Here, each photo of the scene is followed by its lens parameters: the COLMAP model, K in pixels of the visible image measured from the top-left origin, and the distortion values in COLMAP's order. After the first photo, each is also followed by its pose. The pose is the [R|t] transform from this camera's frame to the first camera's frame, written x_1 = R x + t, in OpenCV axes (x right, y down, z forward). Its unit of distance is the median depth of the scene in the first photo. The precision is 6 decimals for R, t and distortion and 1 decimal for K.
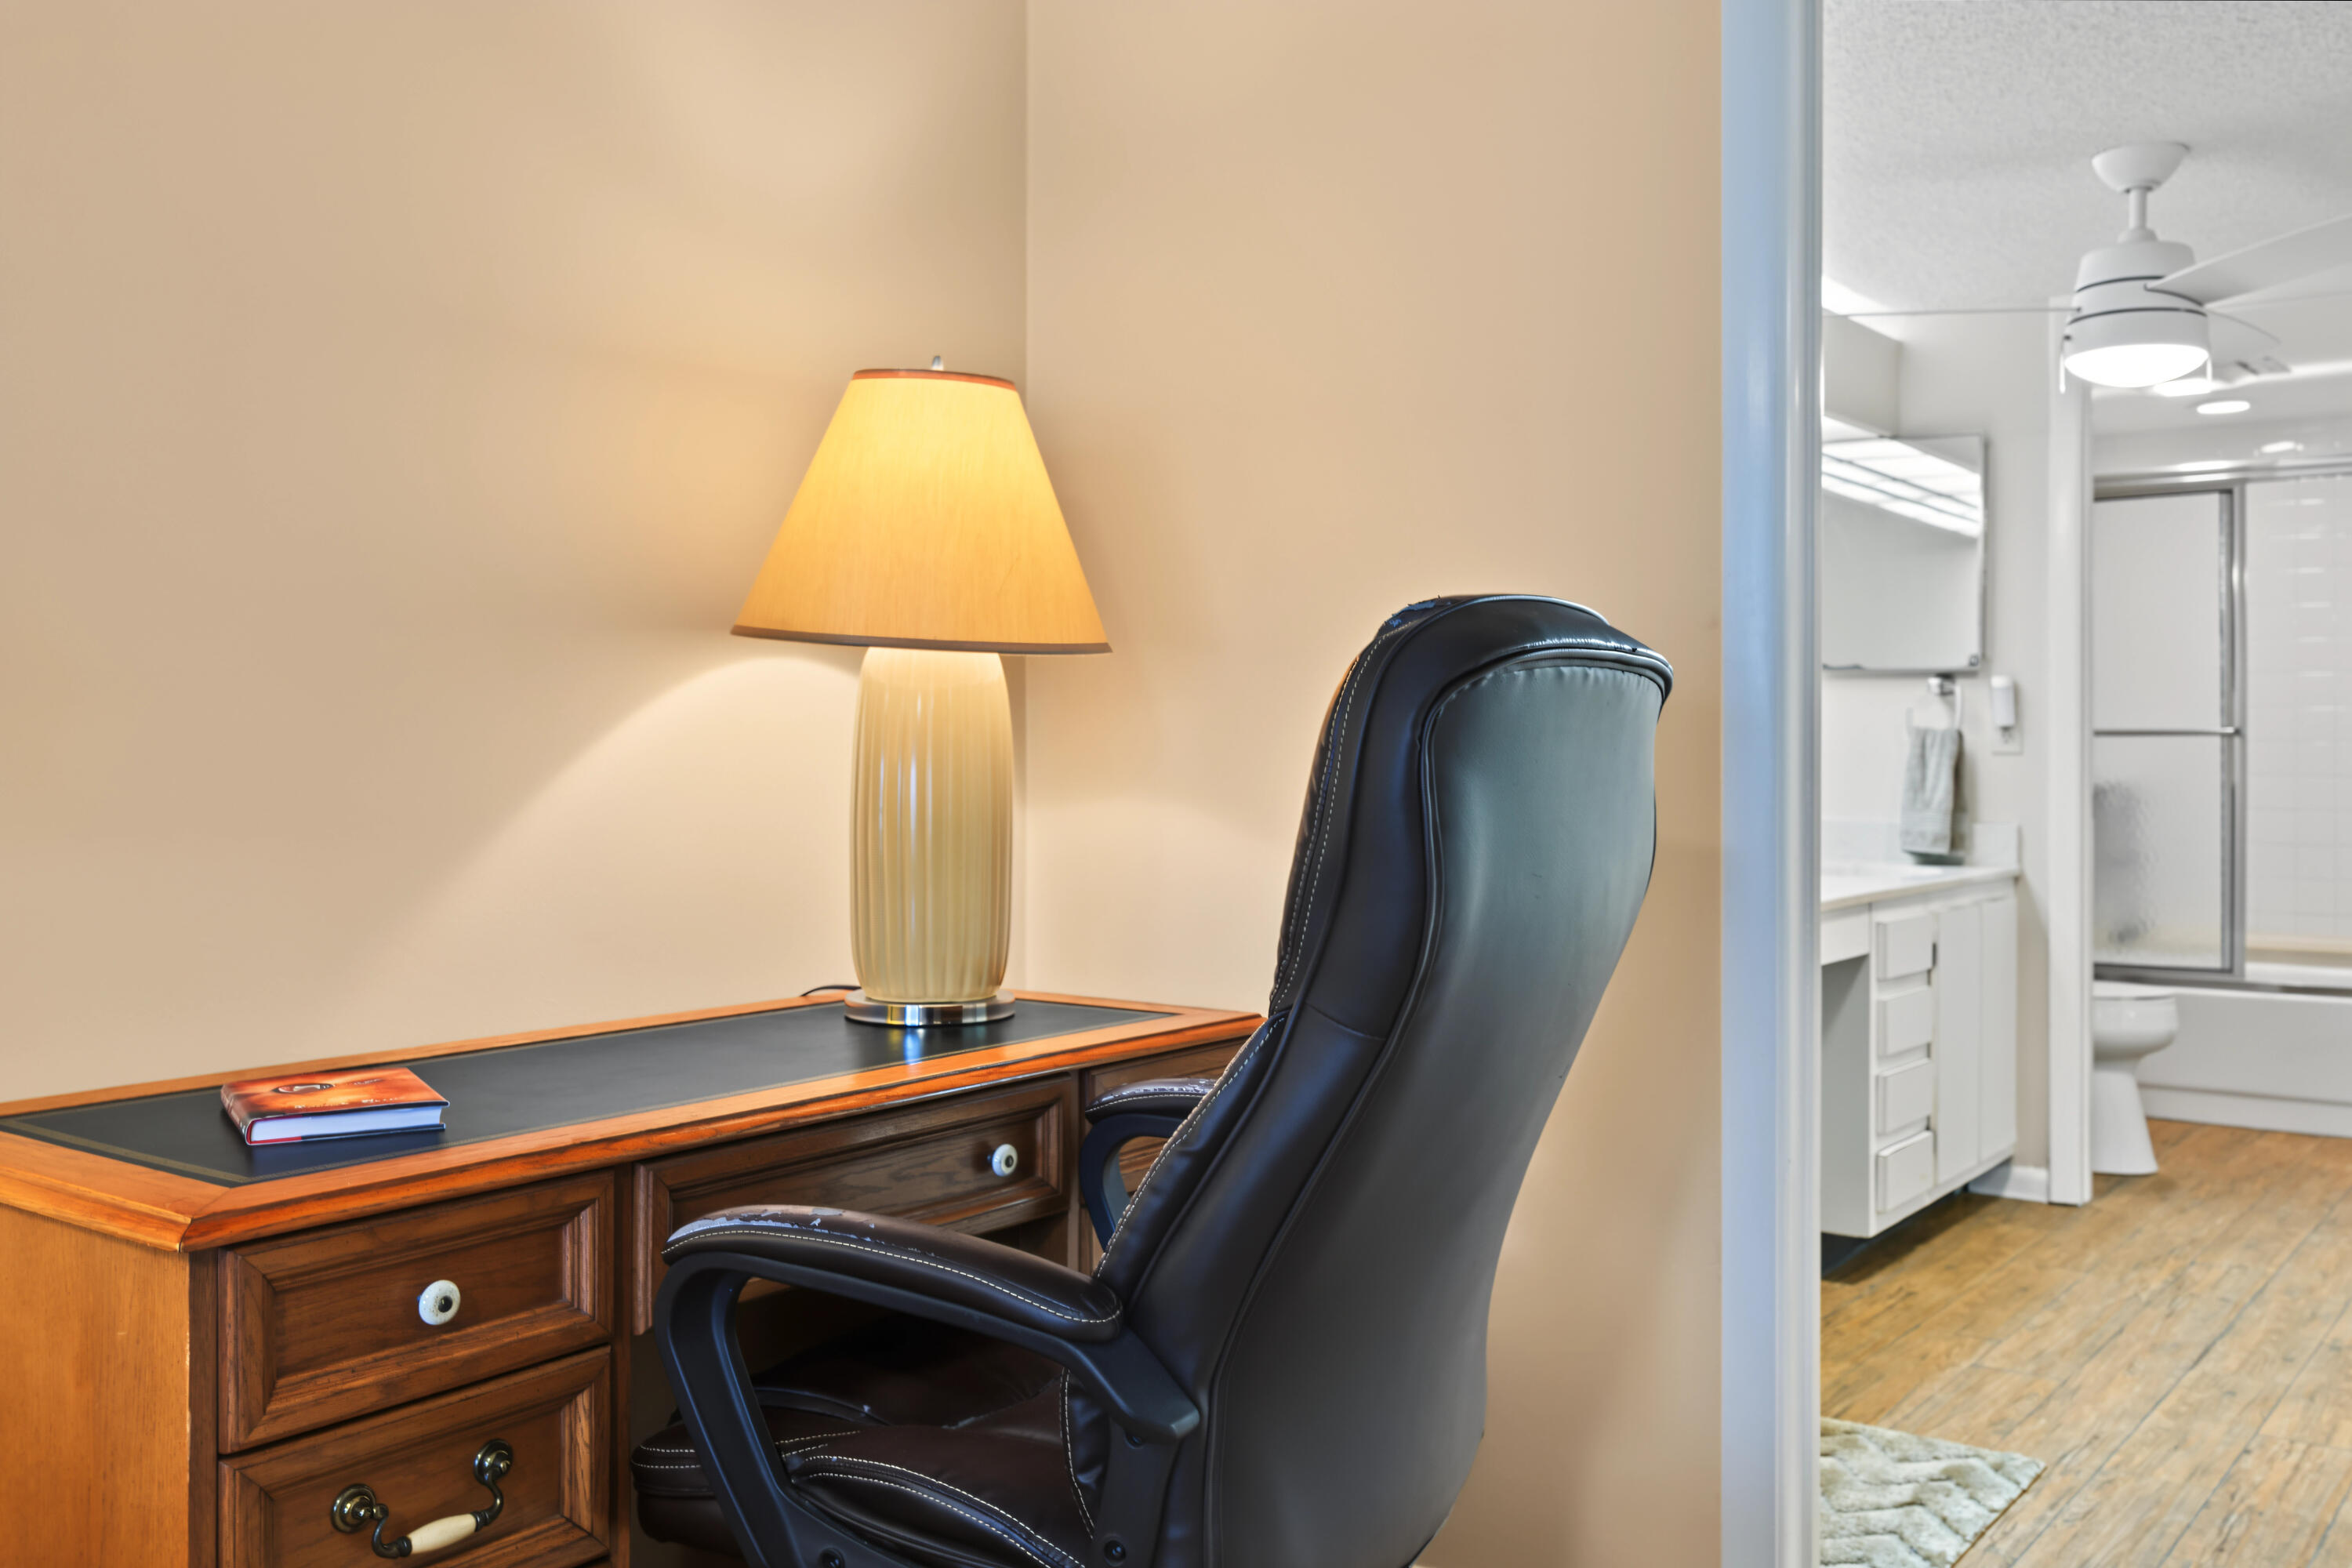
lens RADIAL K [[2057.3, 0, 1173.9], [0, 2057.3, 740.2], [0, 0, 1]] dist [-0.004691, 0.018048]
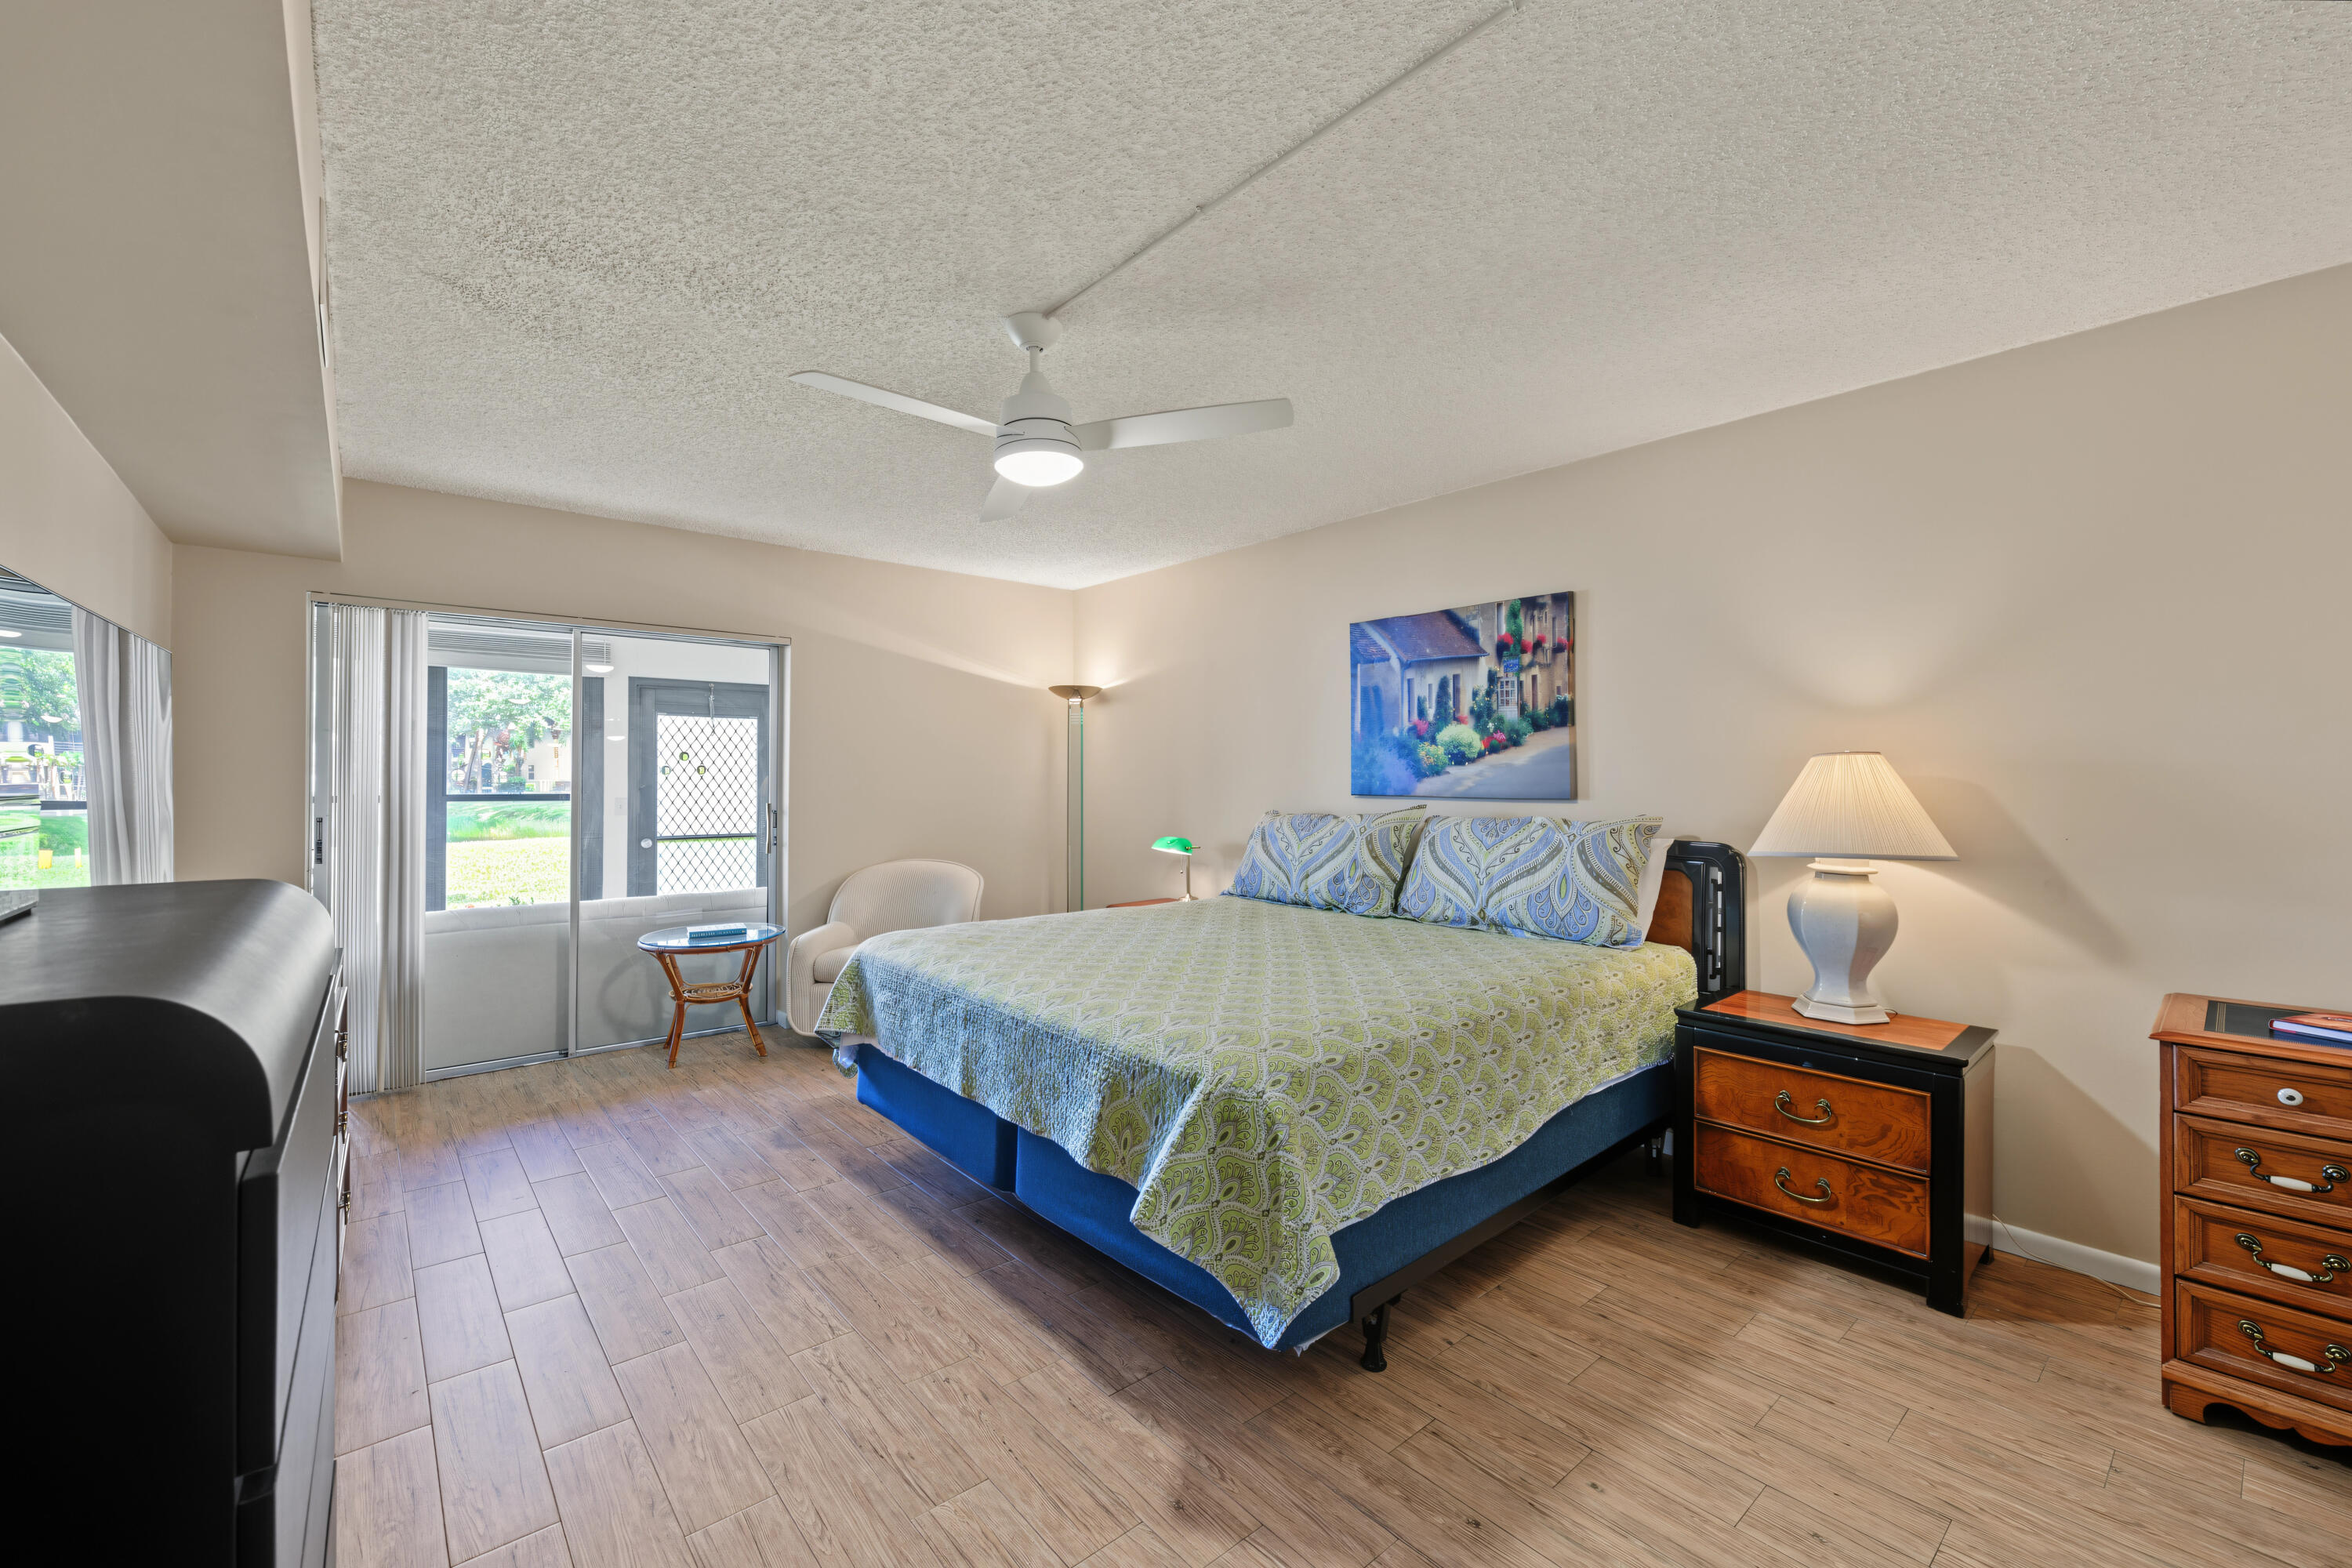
lens RADIAL K [[957.5, 0, 1180.1], [0, 957.5, 785.4], [0, 0, 1]] dist [0.000800, 0.000066]
pose [[-0.202867, 0.005725, -0.979190, 0.413277], [-0.004966, 0.999964, 0.006875, -0.049008], [0.979194, 0.006257, -0.202831, -0.062439]]
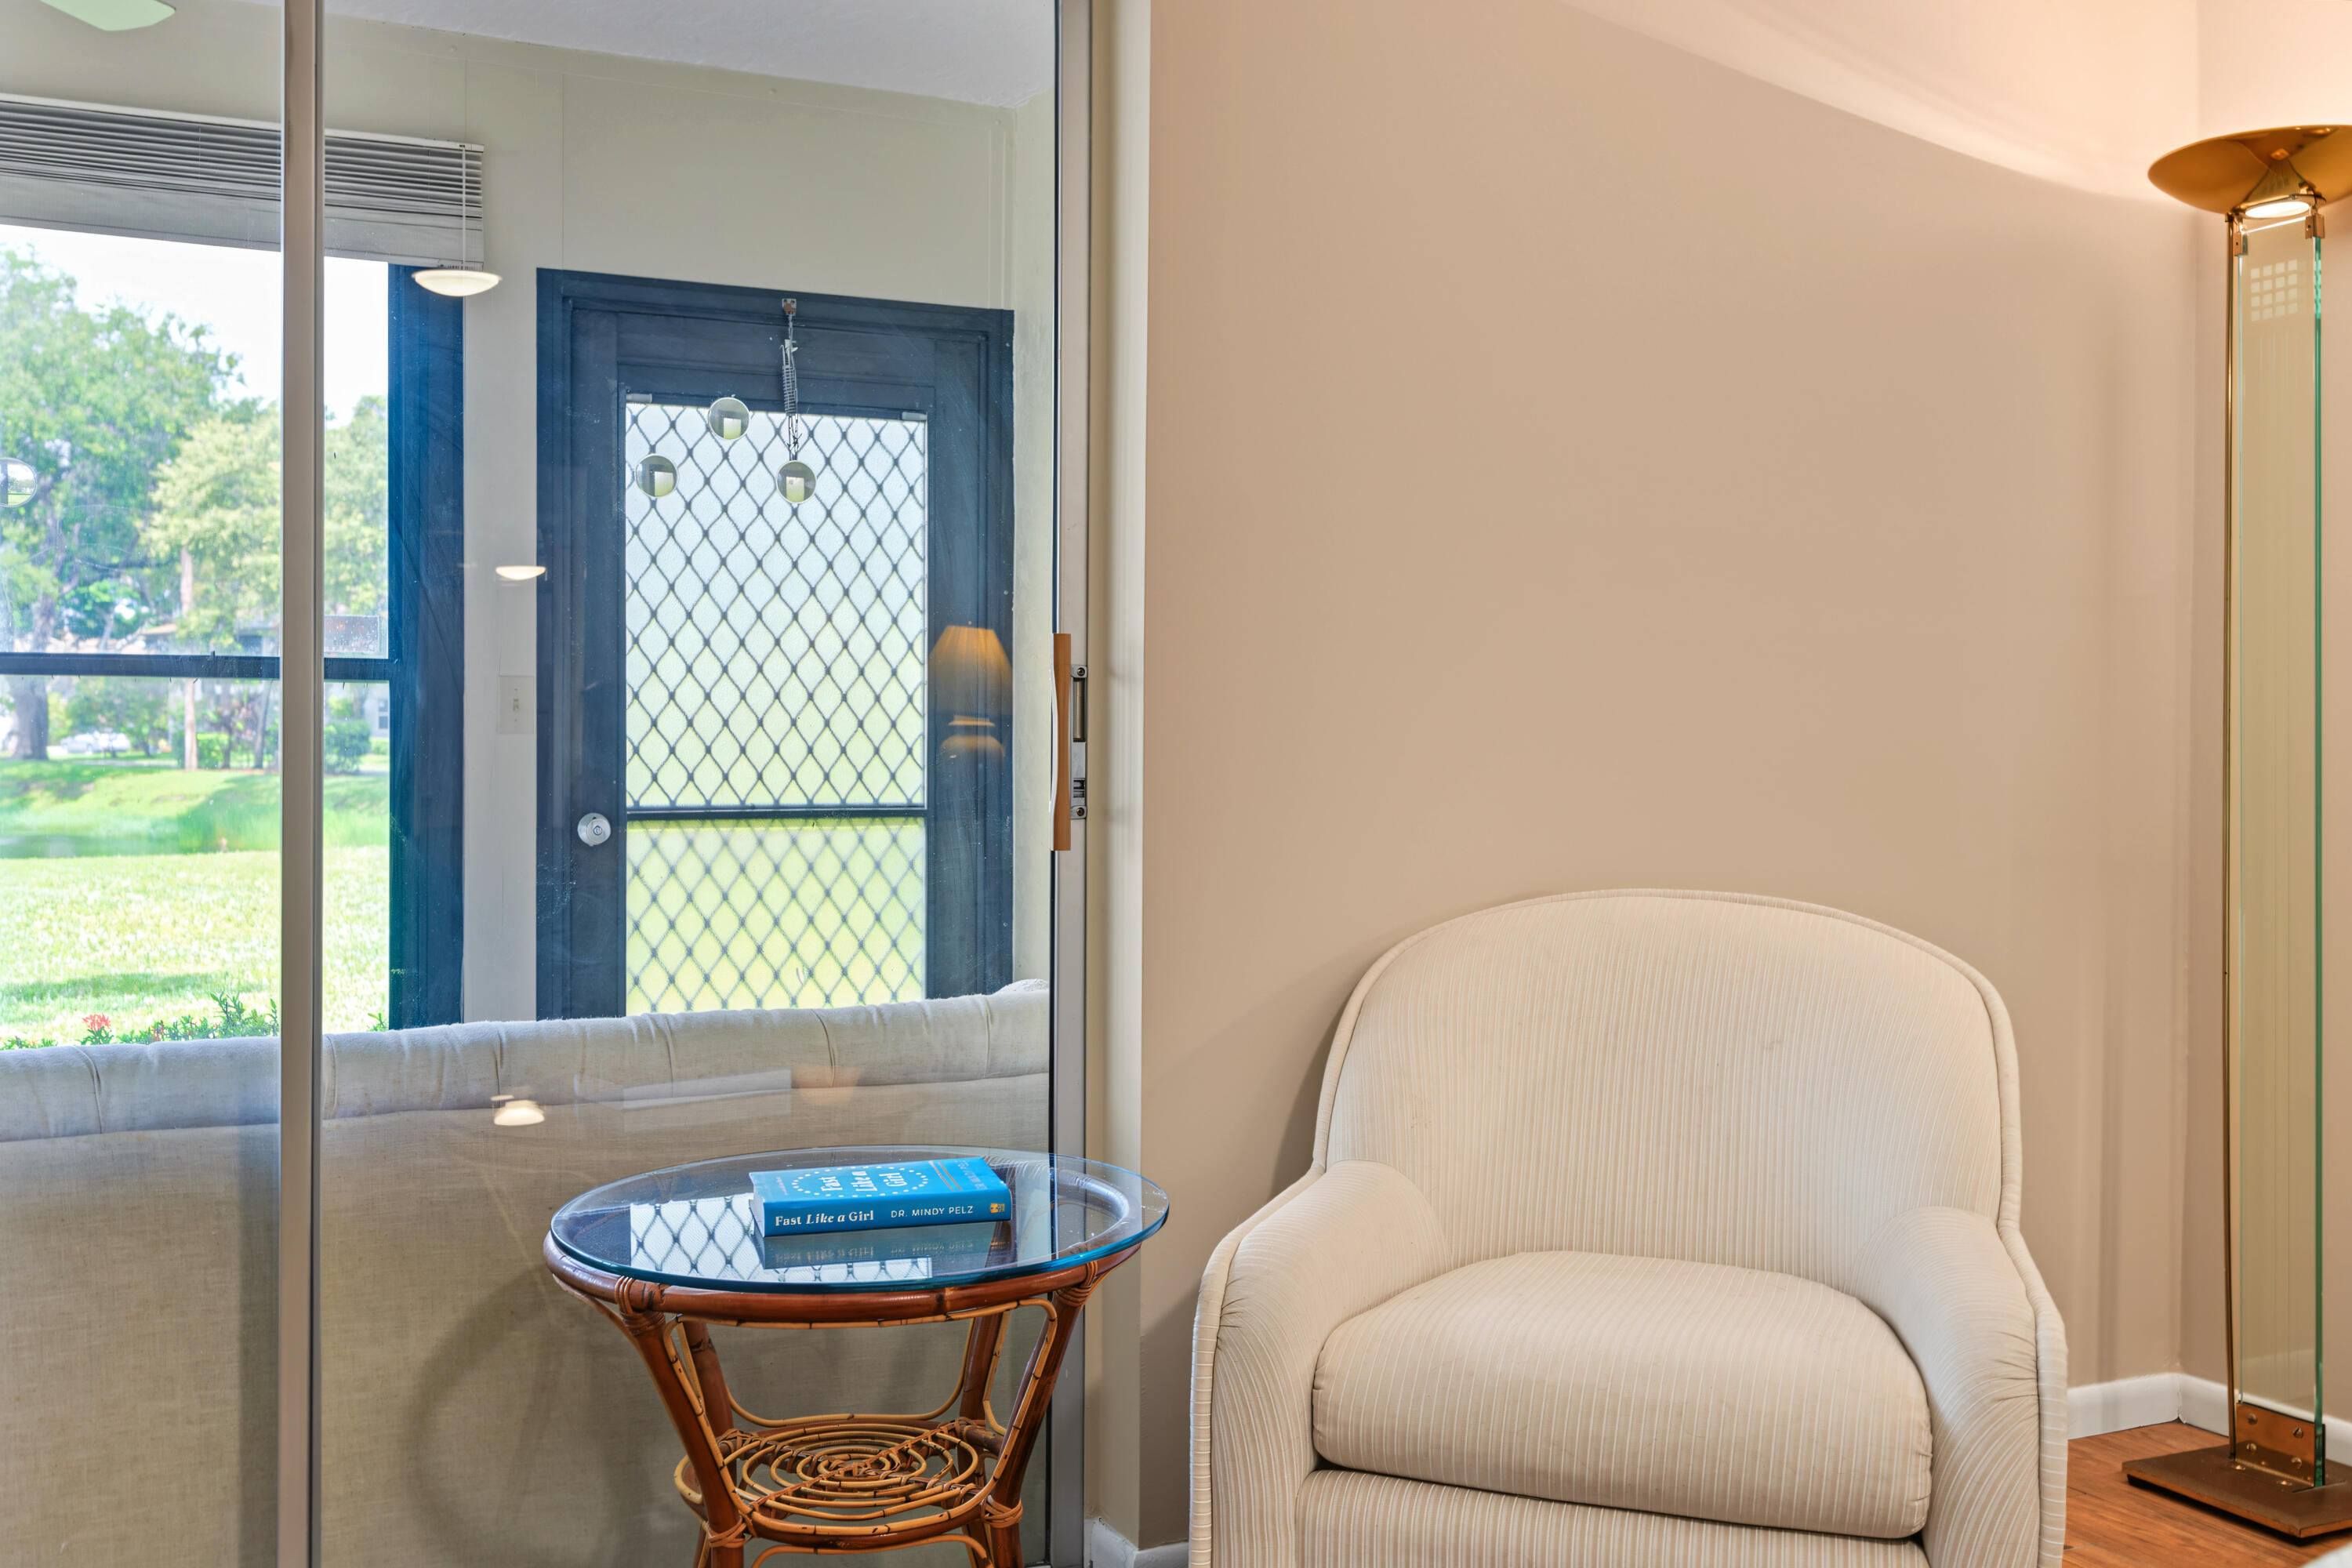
lens RADIAL K [[2268.8, 0, 1176.0], [0, 2268.8, 784.0], [0, 0, 1]] dist [0.016951, 0.002516]
pose [[-0.449027, 0.020762, -0.893277, -0.065824], [-0.002957, 0.999690, 0.024721, 0.008878], [0.893513, 0.013742, -0.448827, -0.470557]]
